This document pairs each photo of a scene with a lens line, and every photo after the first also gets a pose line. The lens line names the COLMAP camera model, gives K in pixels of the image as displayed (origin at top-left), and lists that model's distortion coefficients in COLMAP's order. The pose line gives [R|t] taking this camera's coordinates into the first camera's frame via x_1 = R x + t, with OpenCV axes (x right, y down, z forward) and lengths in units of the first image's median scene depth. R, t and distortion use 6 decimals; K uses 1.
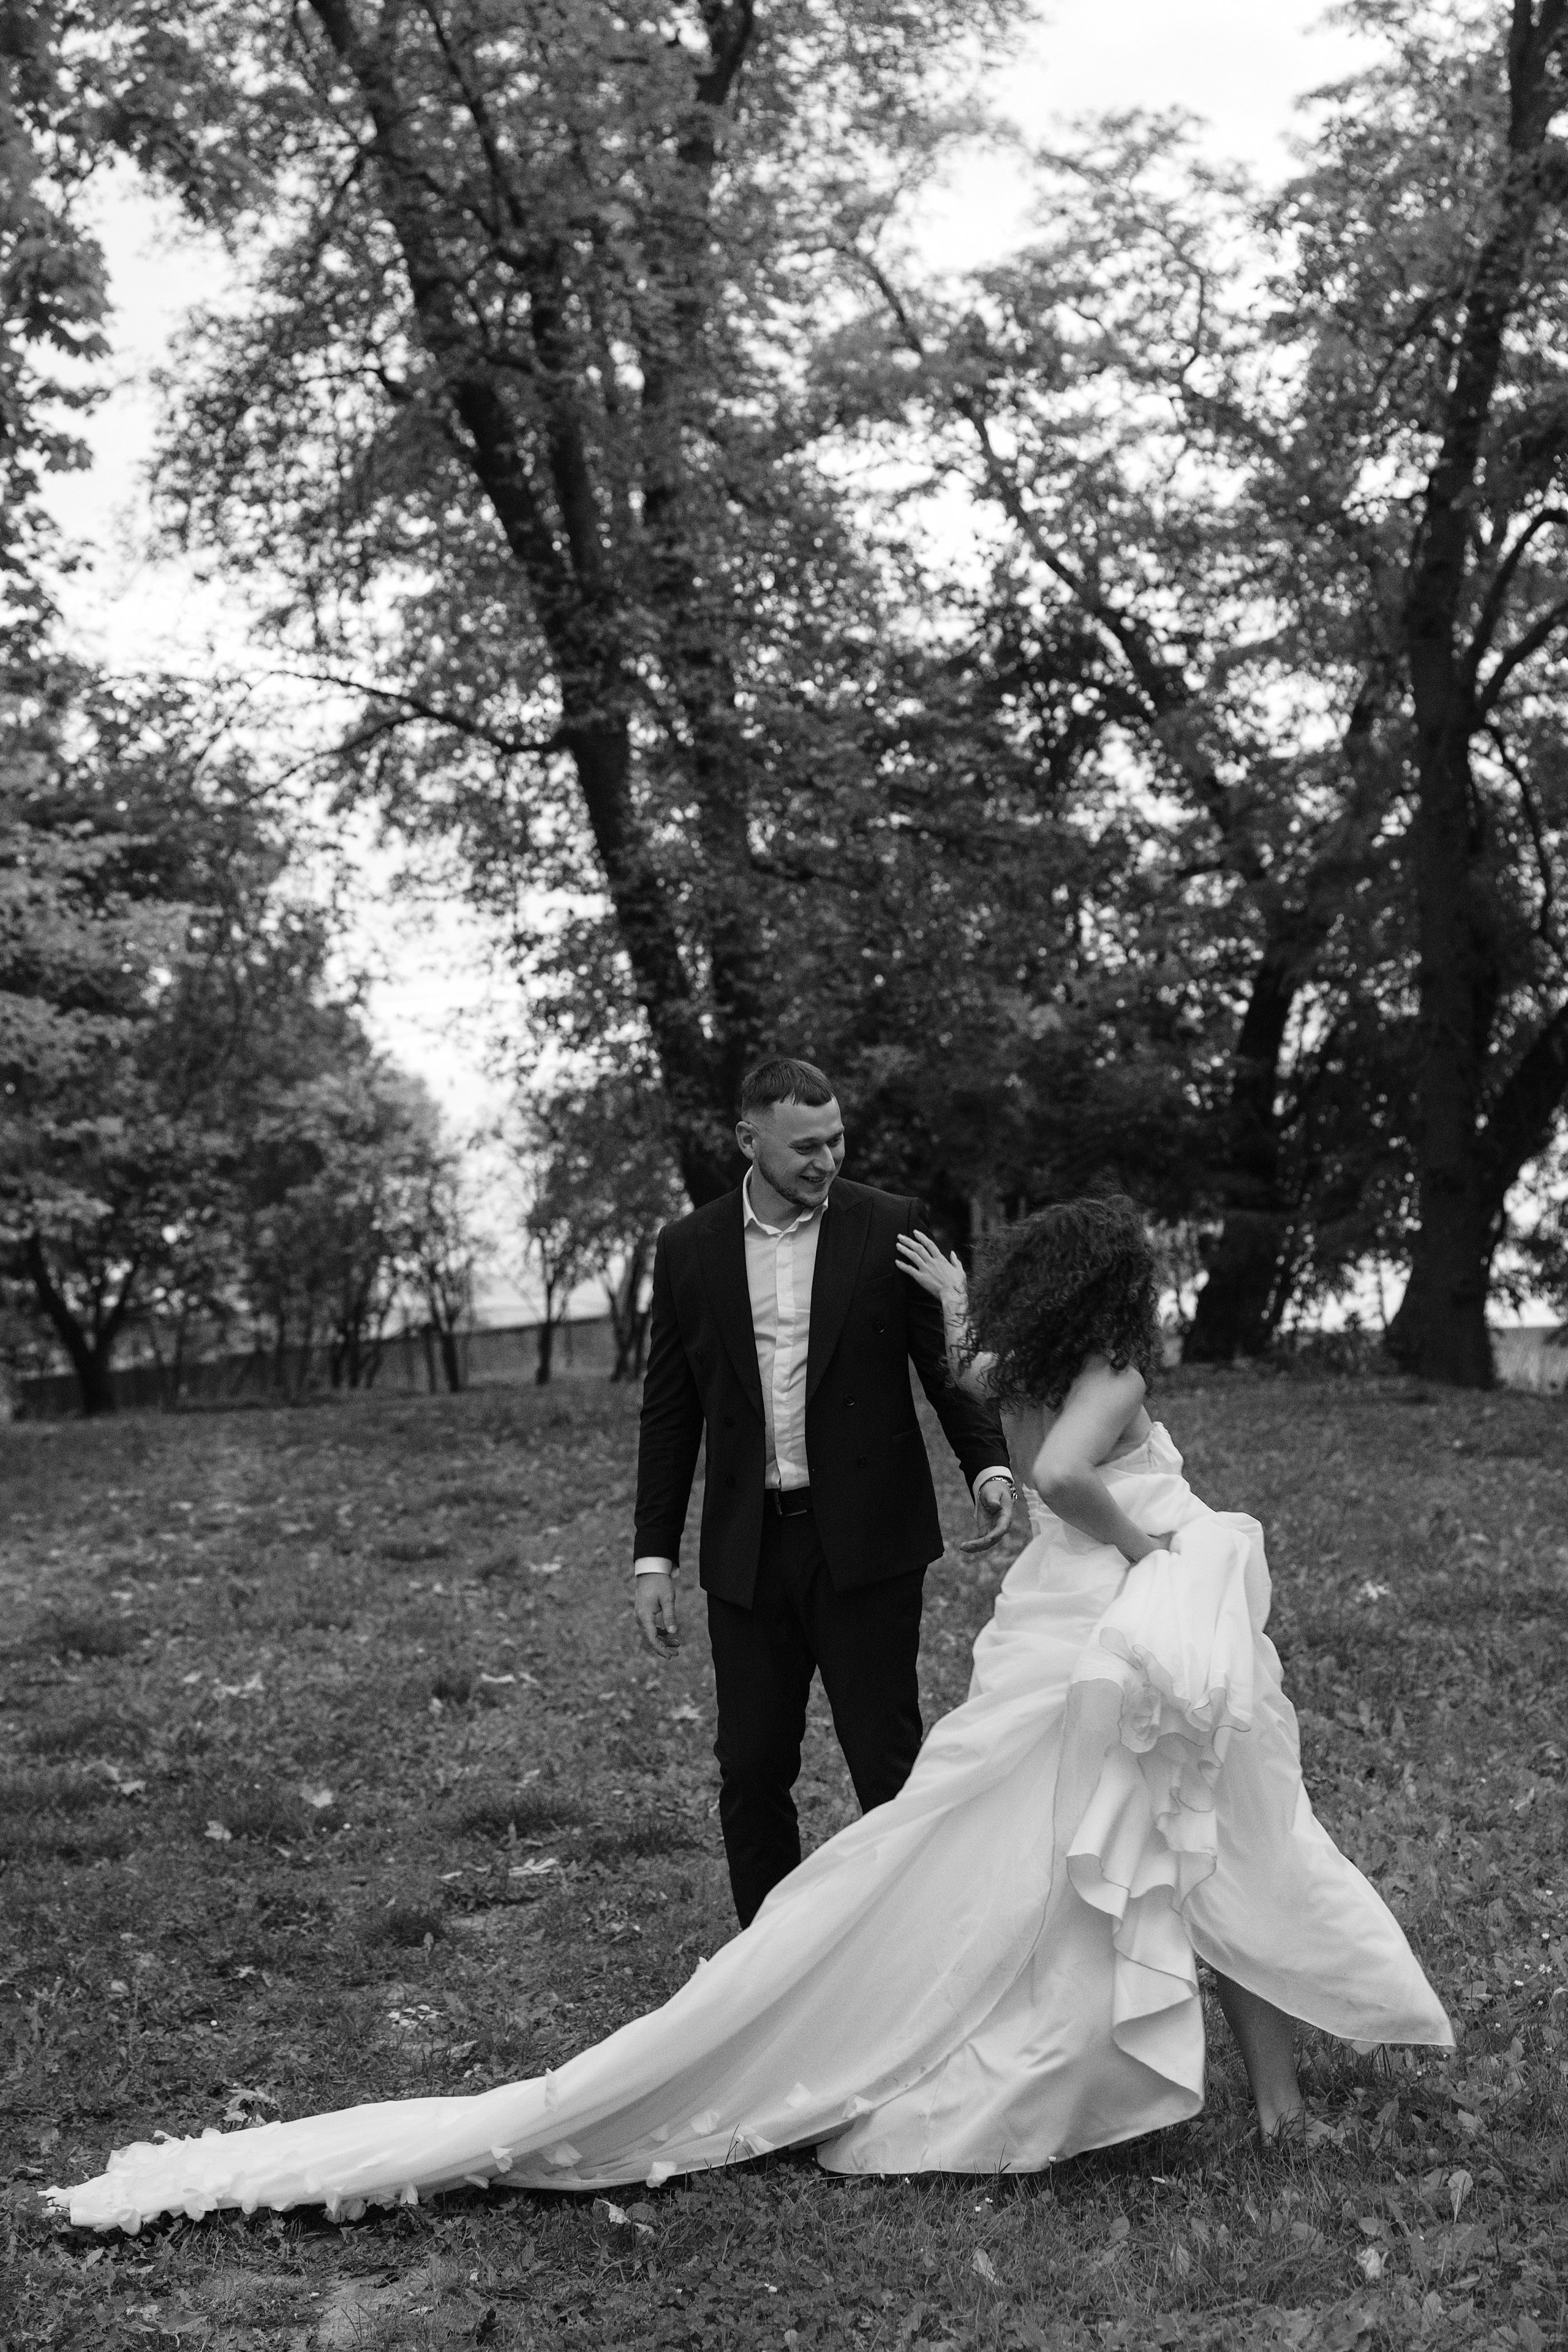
lens RADIAL K [[3722.1, 0, 768.6], [0, 3722.1, 1156.9], [0, 0, 1]] dist [0.031333, 0.000000]
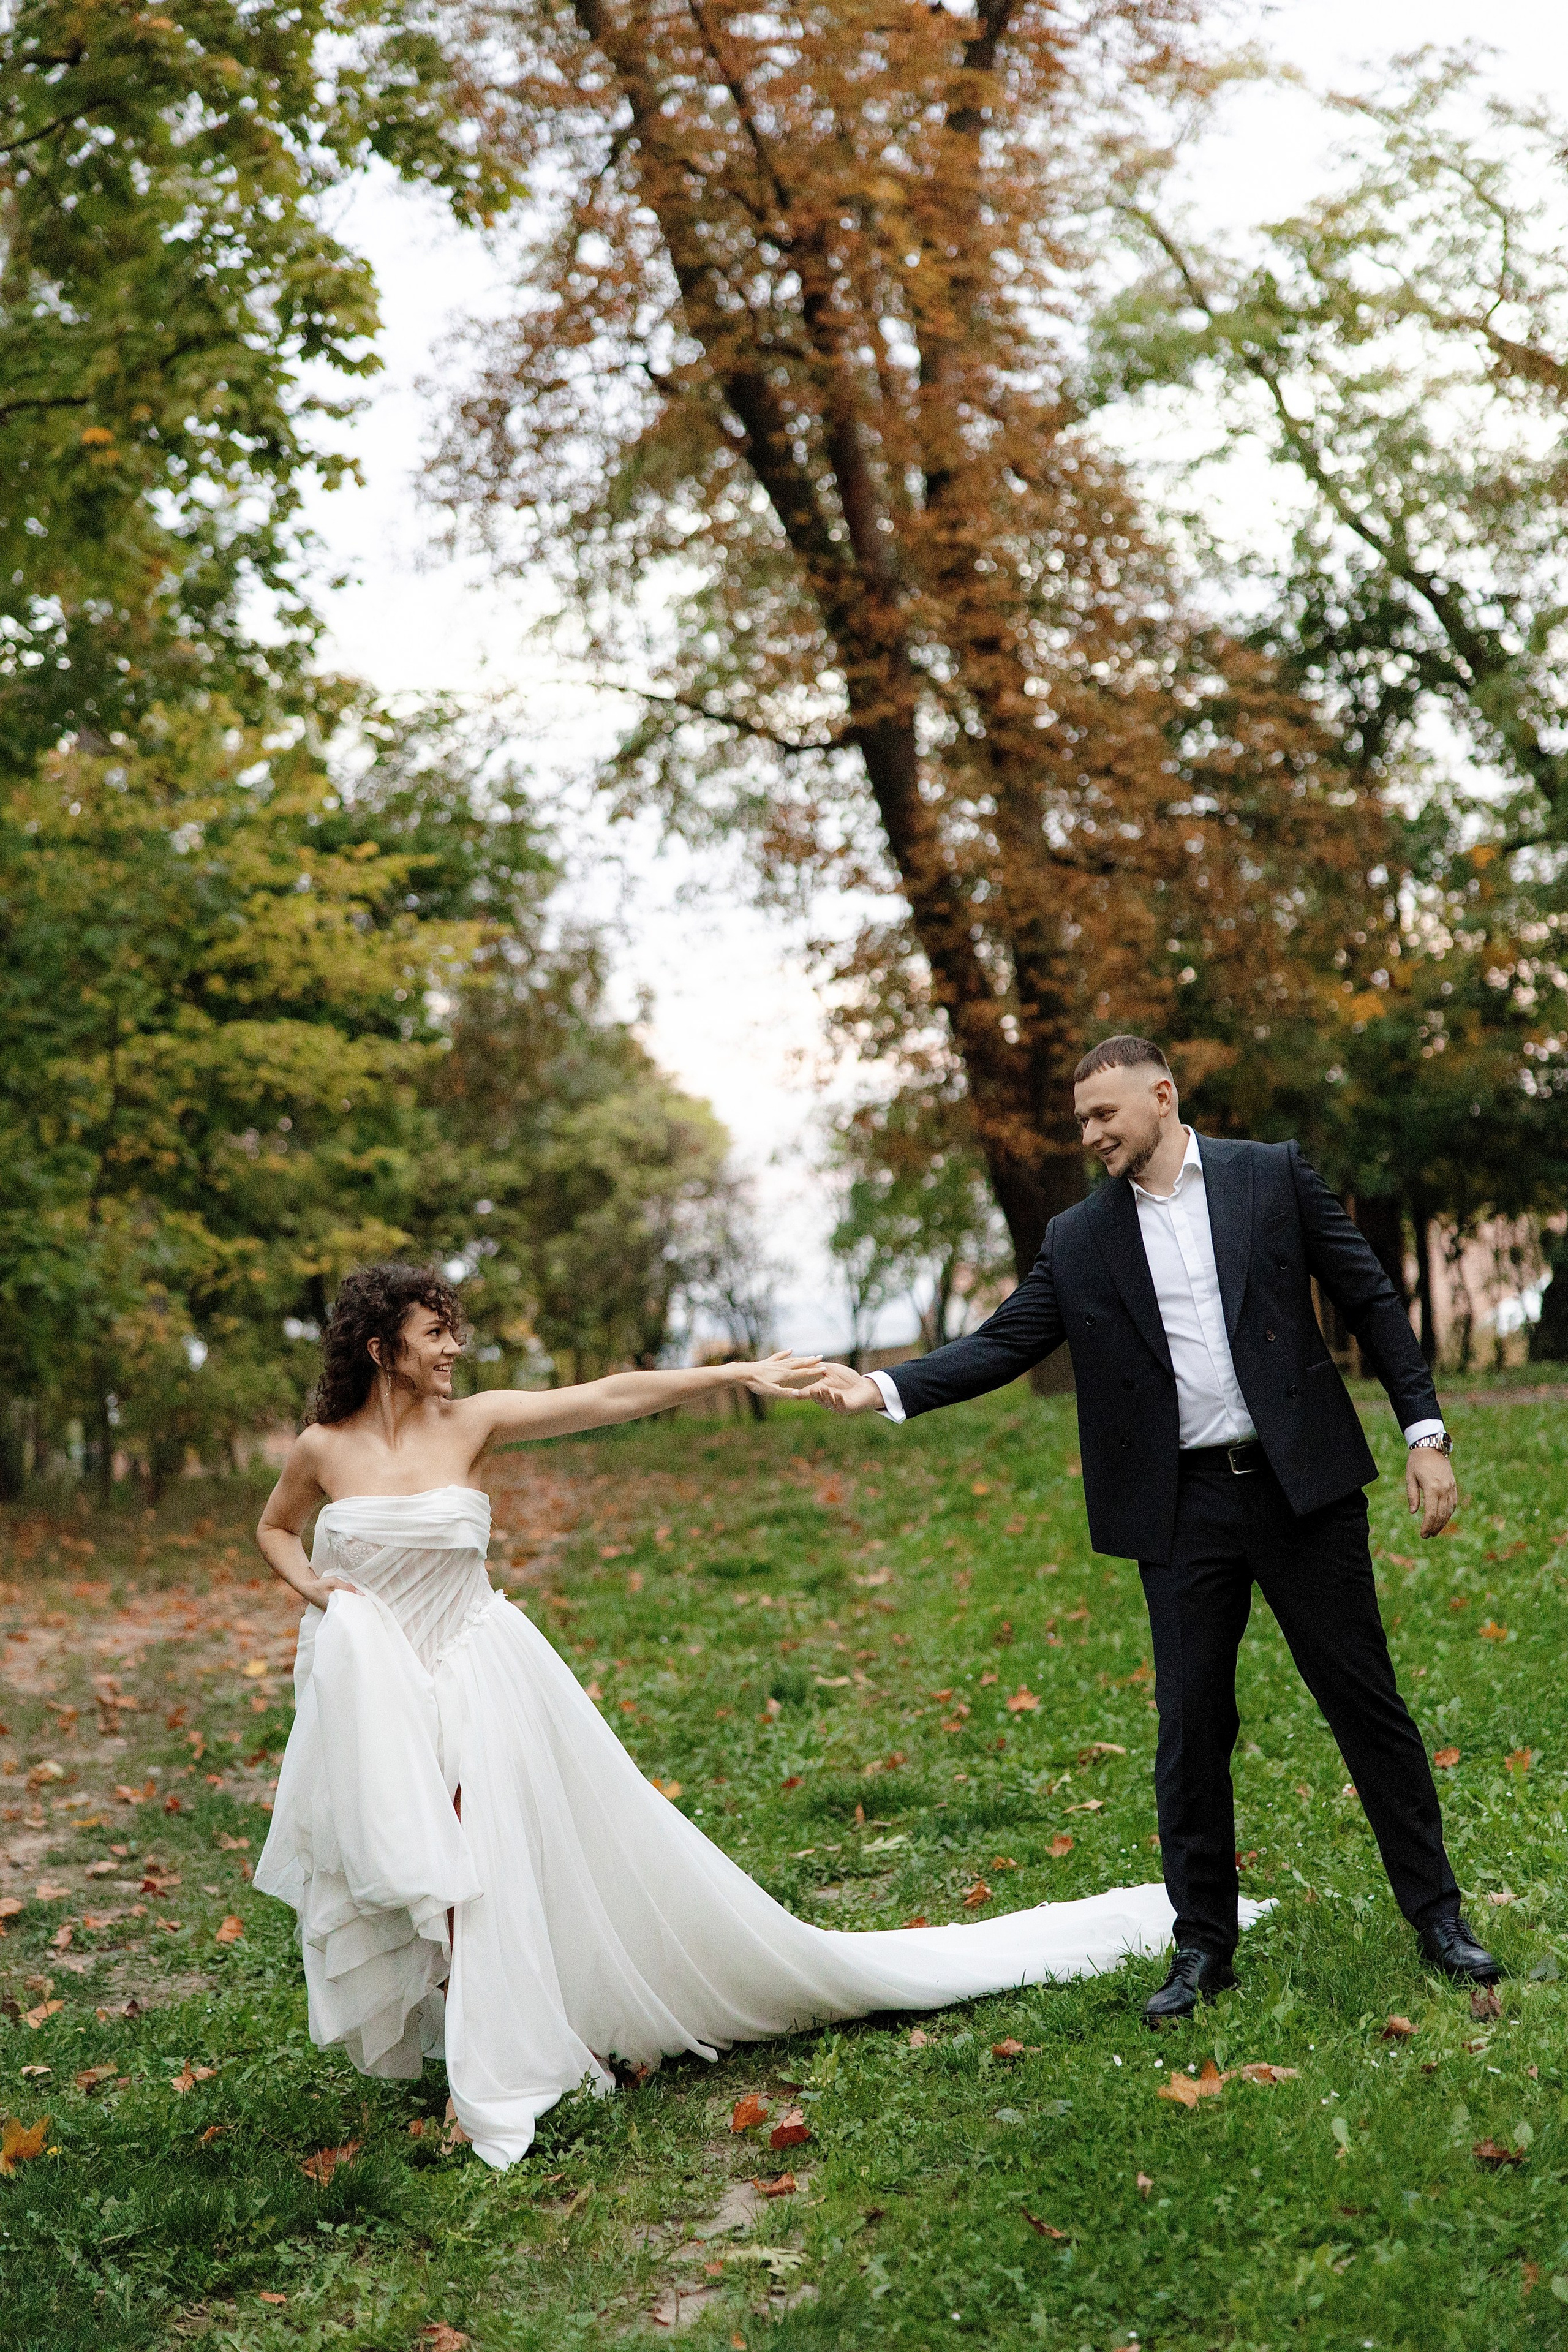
lens RADIAL K [[3968.5, 0, 802.5], [0, 3968.5, 1137.2], [0, 0, 1]] dist [0.027080, 0.000000]
pose [[0.996886, -0.038174, -0.069000, -0.000487], [0.037514, 0.999237, -0.010840, 0.001514], [0.069361, 0.008218, 0.997558, -0.018146]]
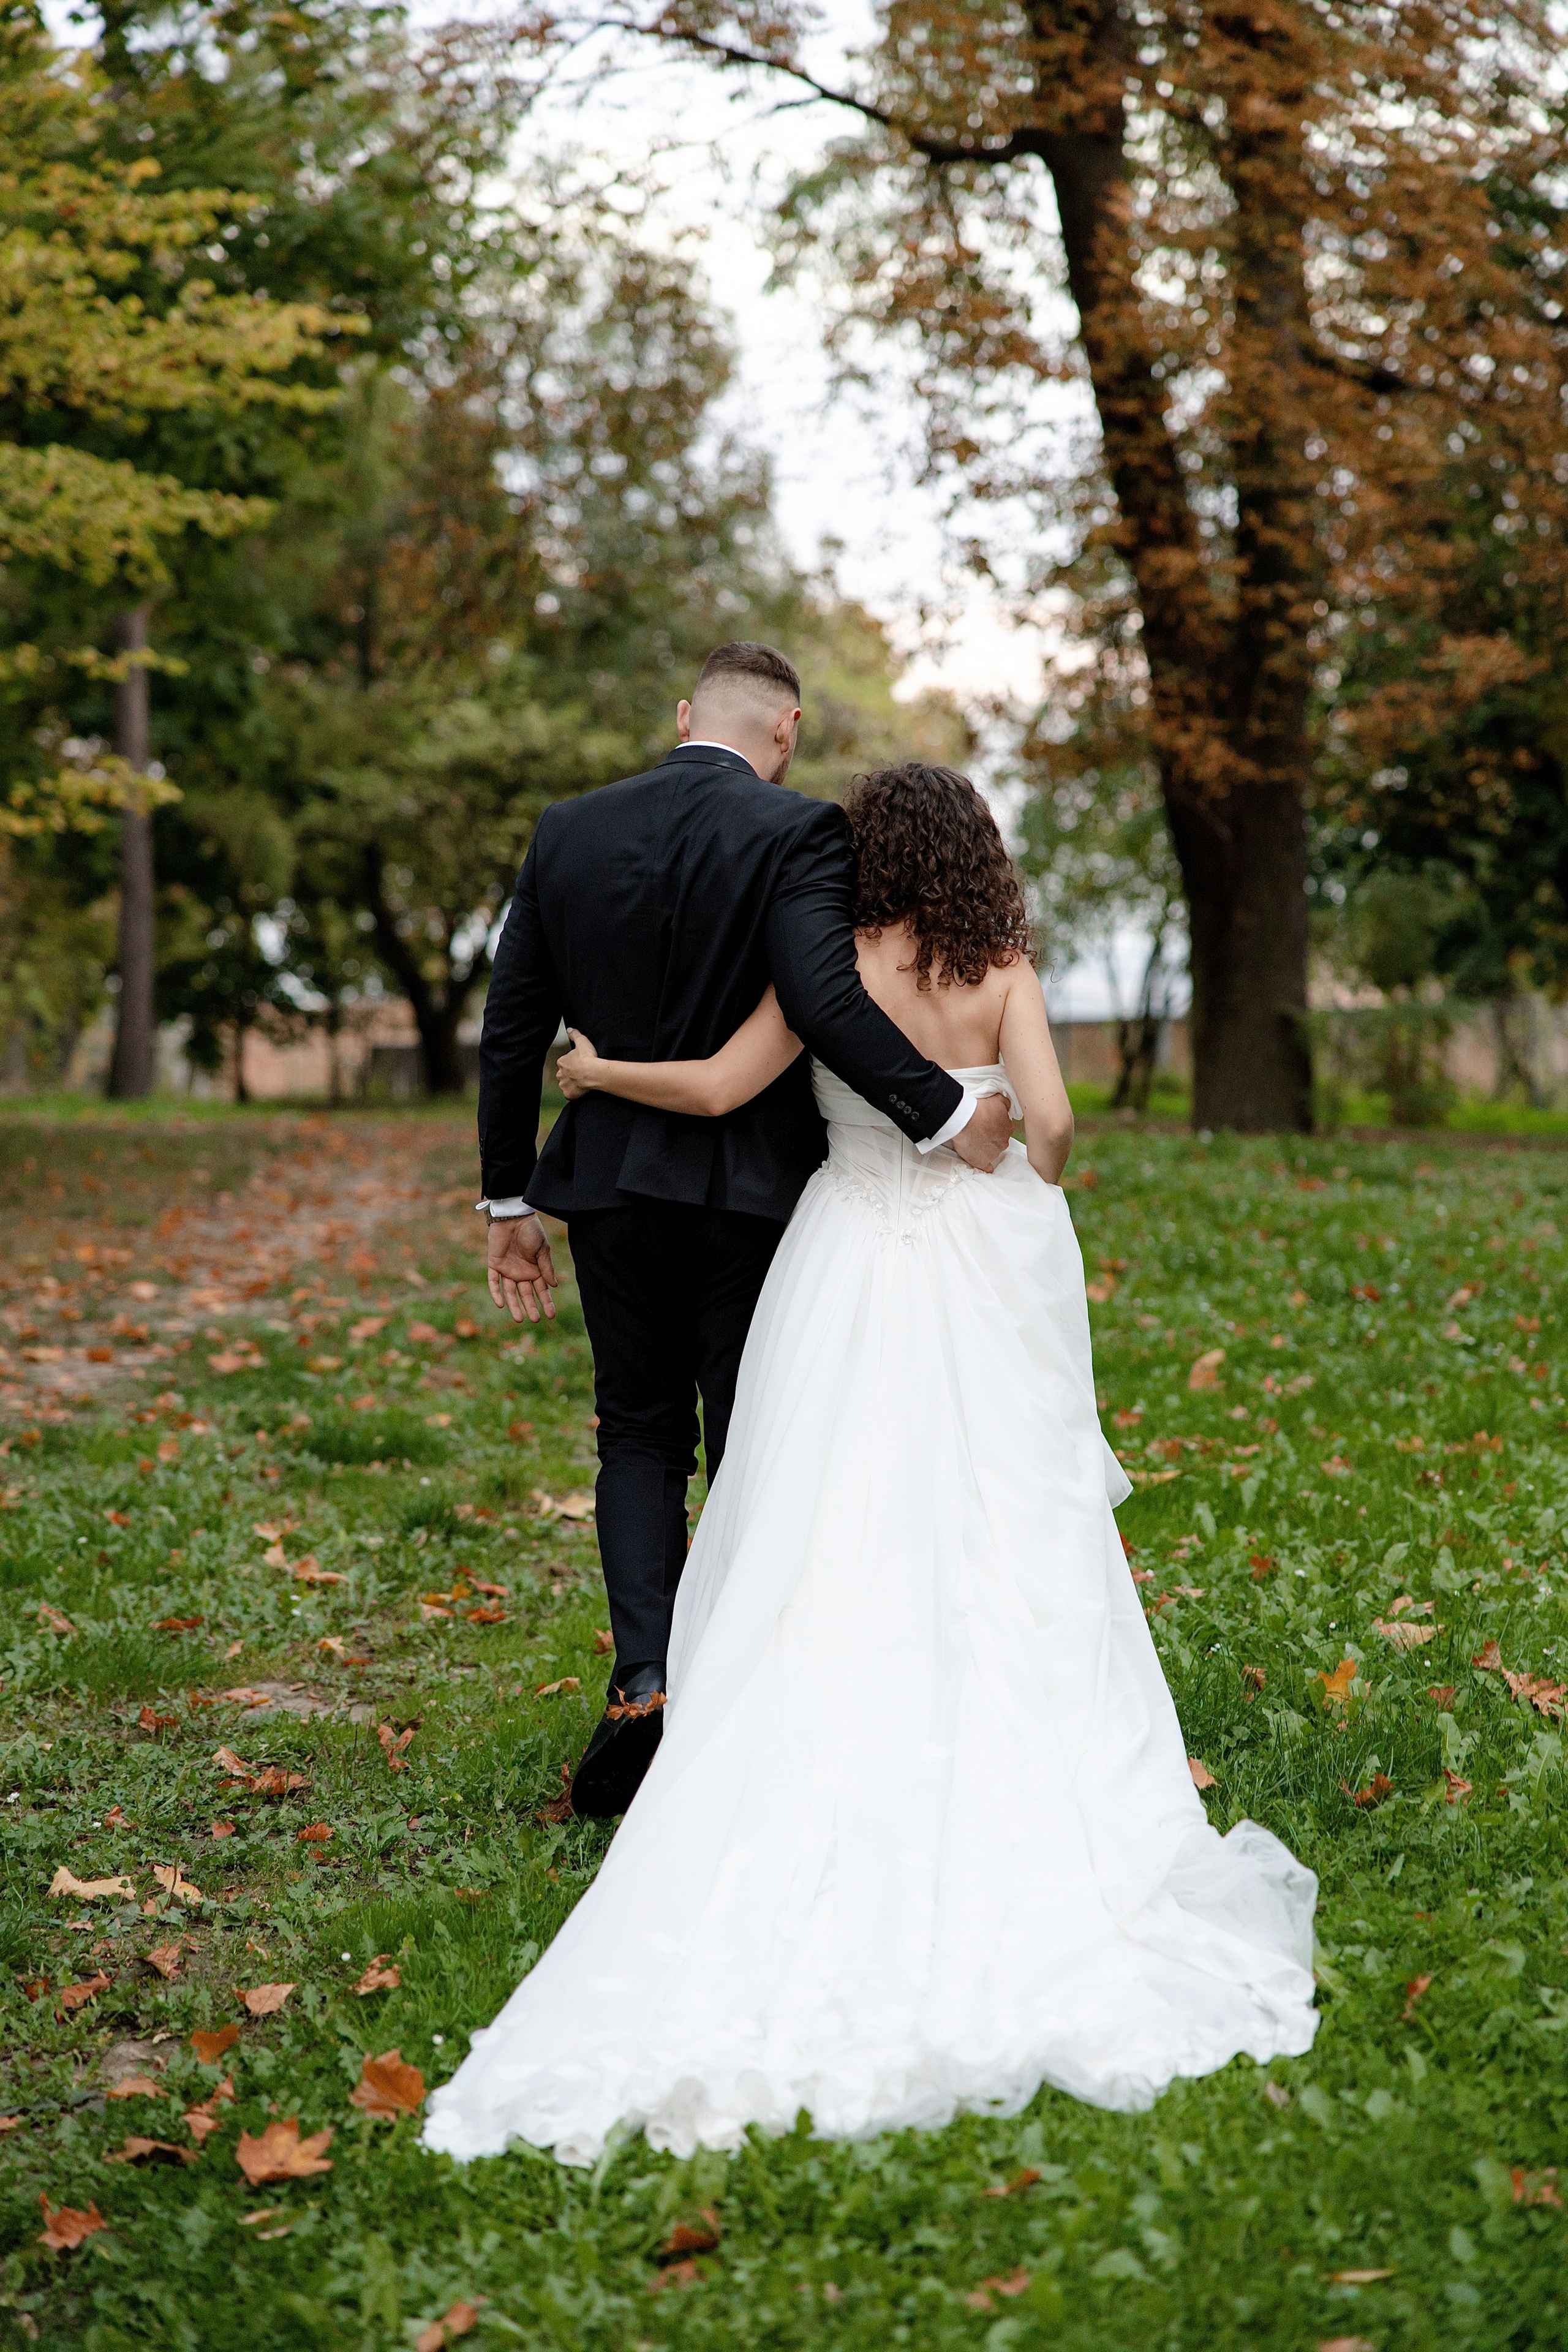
lens RADIAL K [[4526.6, 0, 779.1], [0, 4526.6, 1162.6], [0, 0, 1]] dist [0.044207, 0.000000]
pose [[0.987814, 0.075571, -0.136060, 0.019785], [-0.064878, 0.994569, 0.081384, 0.004063], [0.141471, -0.071565, 0.987352, 0.145285]]
